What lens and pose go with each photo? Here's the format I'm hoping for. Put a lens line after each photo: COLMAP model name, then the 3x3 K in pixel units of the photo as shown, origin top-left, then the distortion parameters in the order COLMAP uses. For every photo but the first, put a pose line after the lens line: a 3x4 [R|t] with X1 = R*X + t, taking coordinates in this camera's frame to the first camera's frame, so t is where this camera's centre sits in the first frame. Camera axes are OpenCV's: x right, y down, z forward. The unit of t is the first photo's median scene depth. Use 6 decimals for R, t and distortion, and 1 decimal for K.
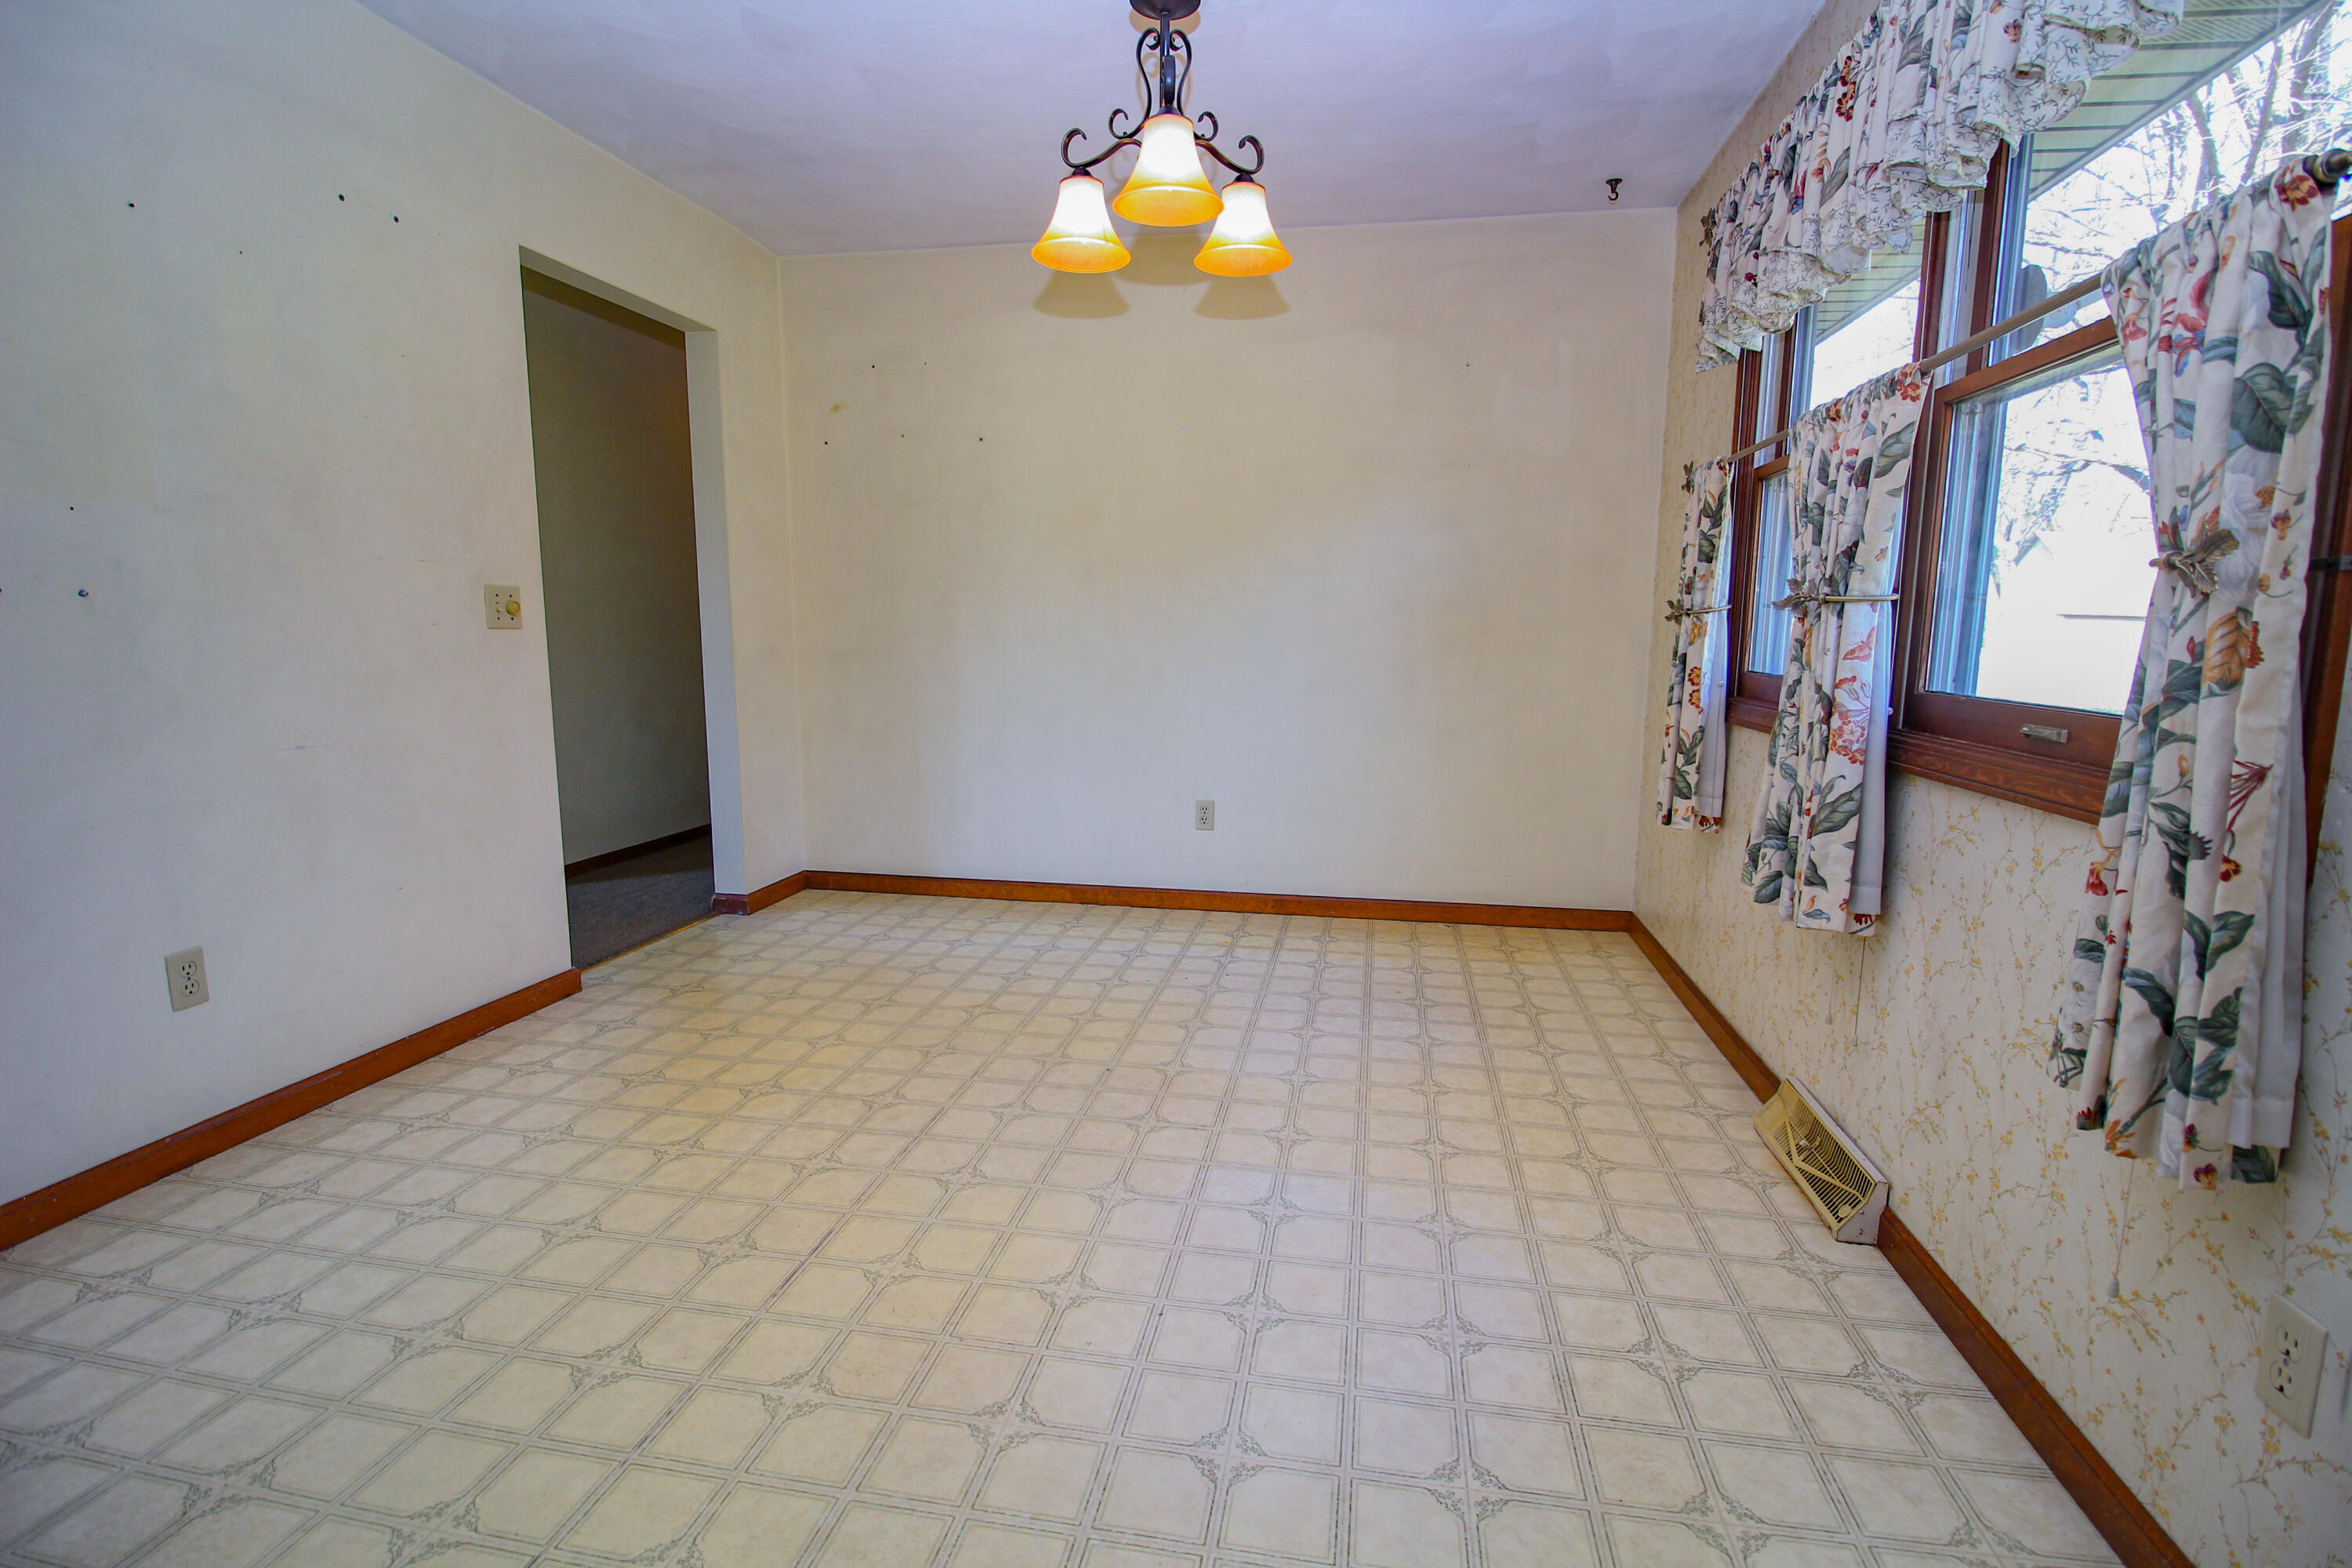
lens RADIAL K [[1095.0, 0, 1201.5], [0, 1095.0, 776.3], [0, 0, 1]] dist [-0.000443, -0.009887]
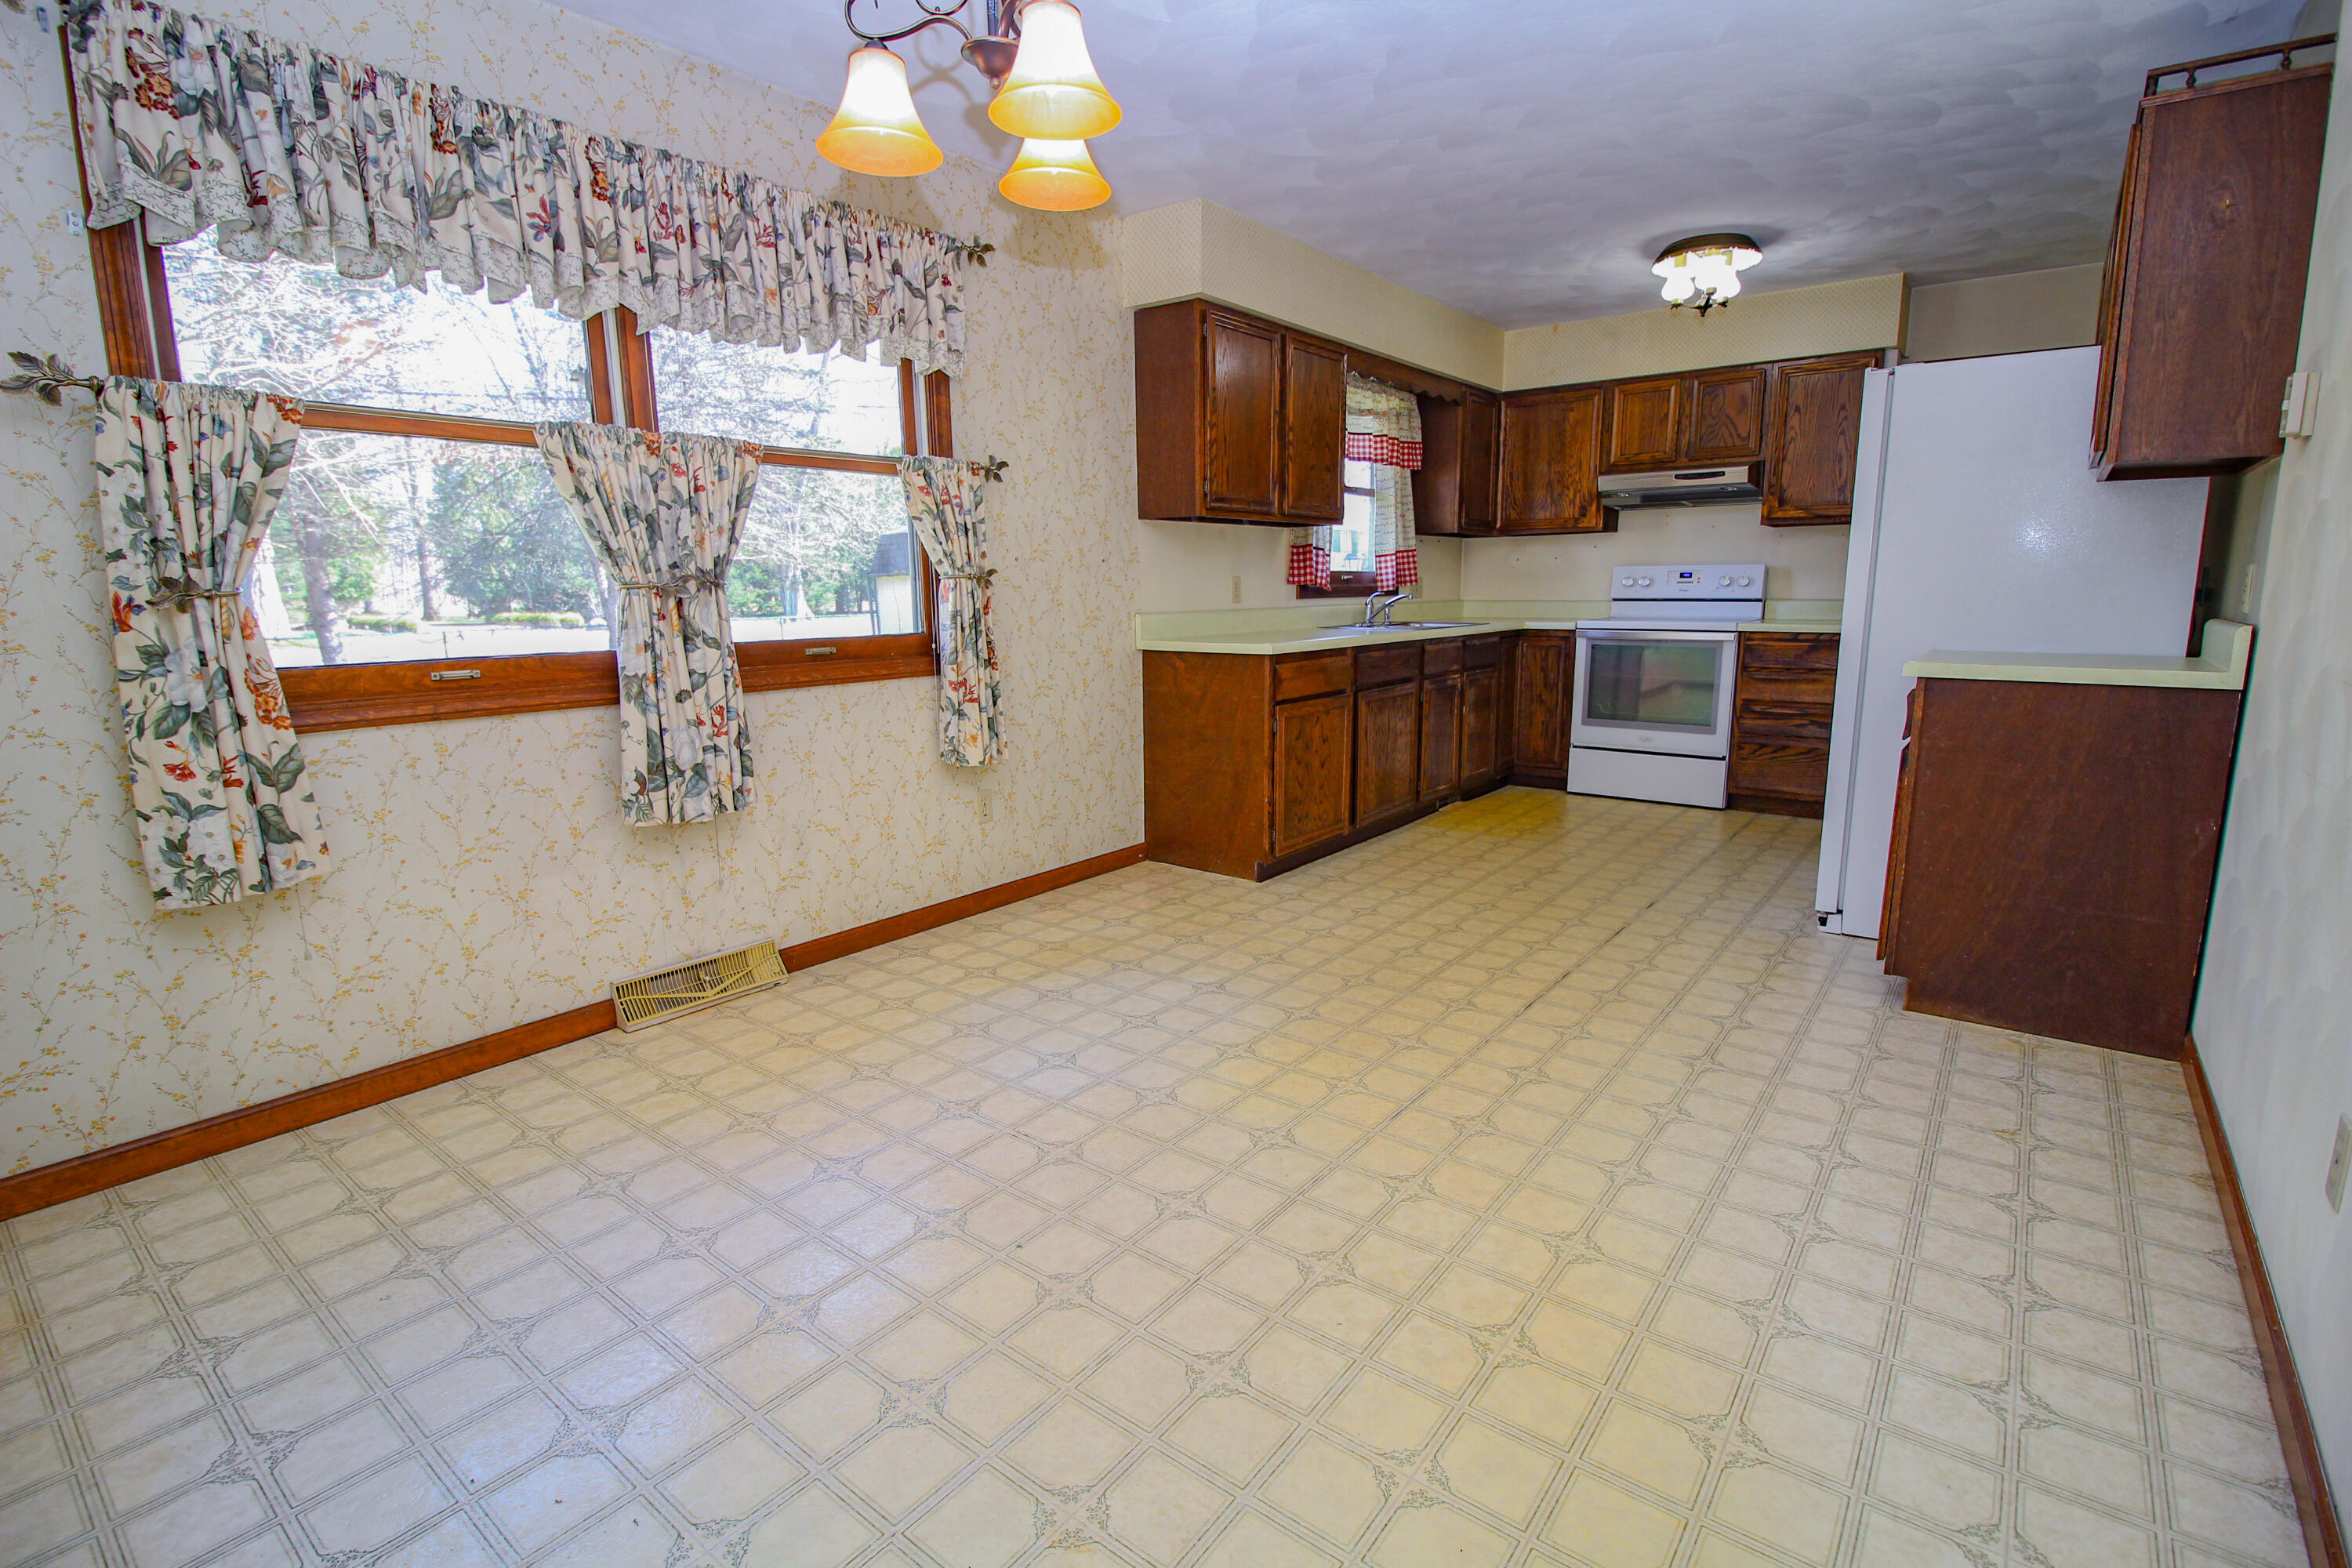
lens RADIAL K [[1095.0, 0, 1201.5], [0, 1095.0, 776.3], [0, 0, 1]] dist [-0.000443, -0.009887]
pose [[-0.887572, -0.081869, 0.453336, -0.571525], [0.063966, 0.952647, 0.297276, -0.260518], [-0.456206, 0.292852, -0.840306, 1.709206]]
